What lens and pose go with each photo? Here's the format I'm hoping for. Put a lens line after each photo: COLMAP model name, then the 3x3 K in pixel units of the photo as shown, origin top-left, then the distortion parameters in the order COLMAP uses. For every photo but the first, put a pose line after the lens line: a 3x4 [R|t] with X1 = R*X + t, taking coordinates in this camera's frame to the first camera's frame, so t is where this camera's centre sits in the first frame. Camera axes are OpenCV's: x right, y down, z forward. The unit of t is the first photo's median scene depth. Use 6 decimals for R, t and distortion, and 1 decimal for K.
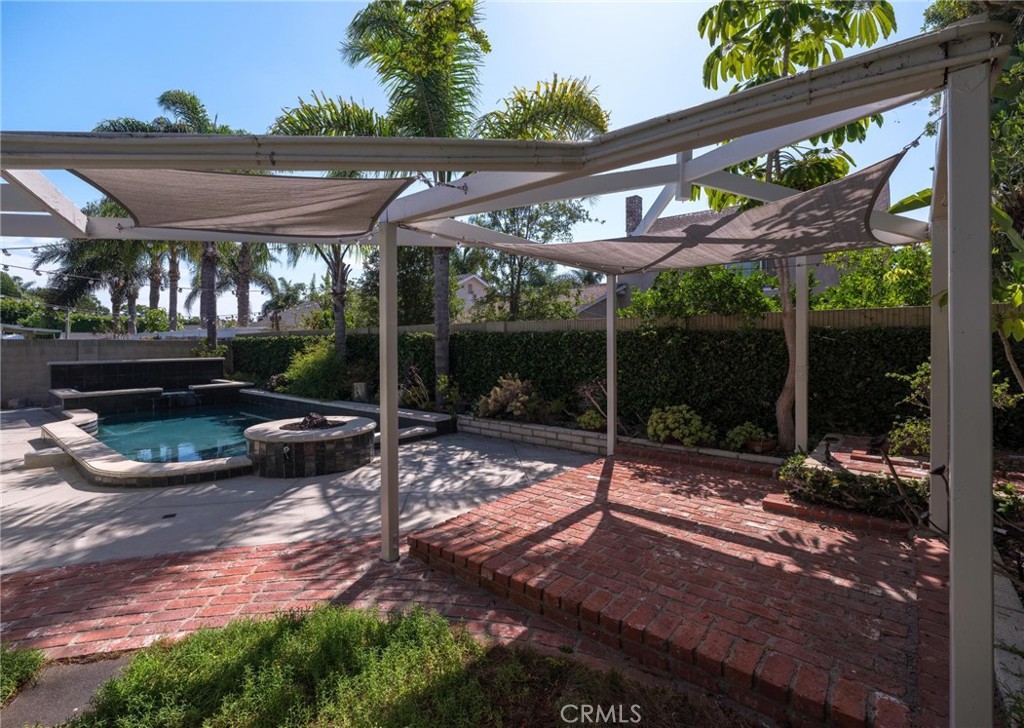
lens RADIAL K [[474.7, 0, 513.8], [0, 474.7, 333.4], [0, 0, 1]] dist [-0.005649, -0.000056]
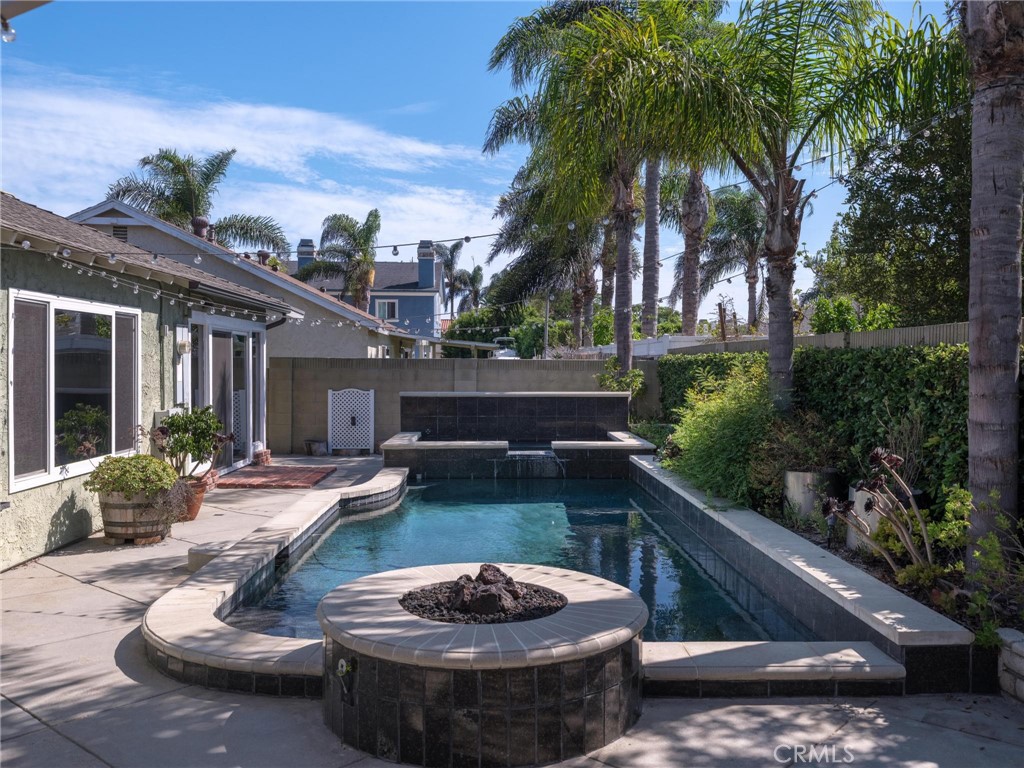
lens RADIAL K [[848.1, 0, 513.4], [0, 848.1, 389.4], [0, 0, 1]] dist [0.037609, -0.075912]
pose [[0.656389, 0.031146, -0.753779, 0.040385], [0.009077, 0.998749, 0.049172, -0.001947], [0.754368, -0.039118, 0.655285, 0.260651]]
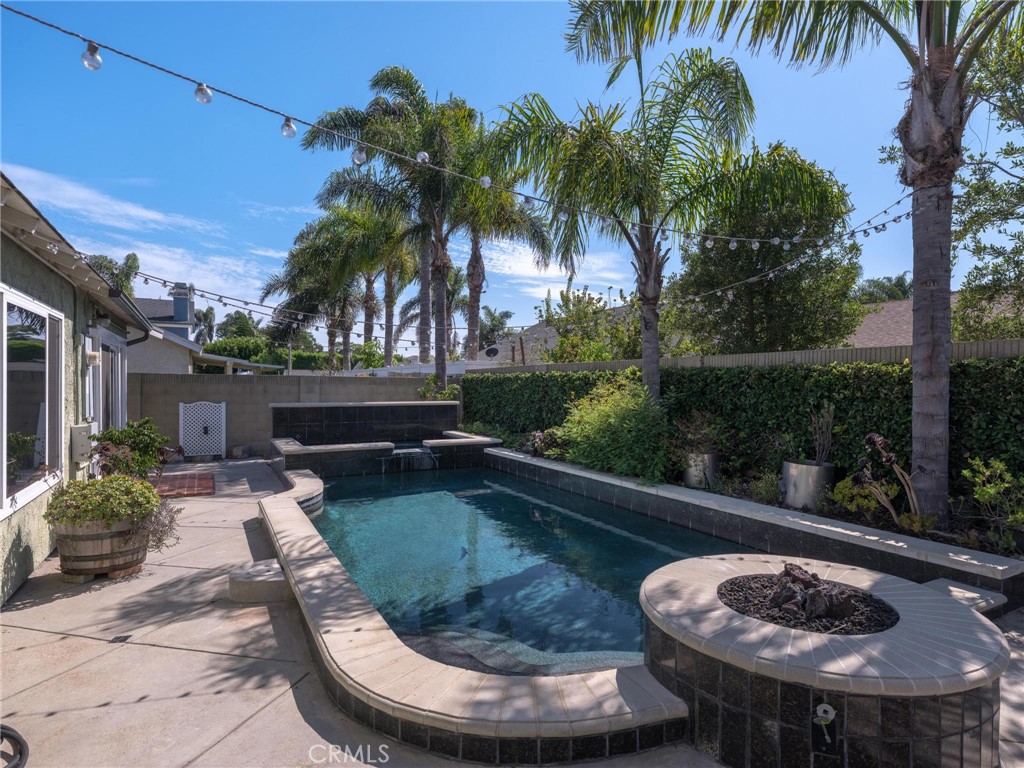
lens RADIAL K [[570.9, 0, 513.4], [0, 570.9, 390.3], [0, 0, 1]] dist [-0.003860, -0.001916]
pose [[0.926962, 0.013931, -0.374896, -0.208438], [-0.002205, 0.999495, 0.031688, 0.006295], [0.375148, -0.028547, 0.926525, 0.223104]]
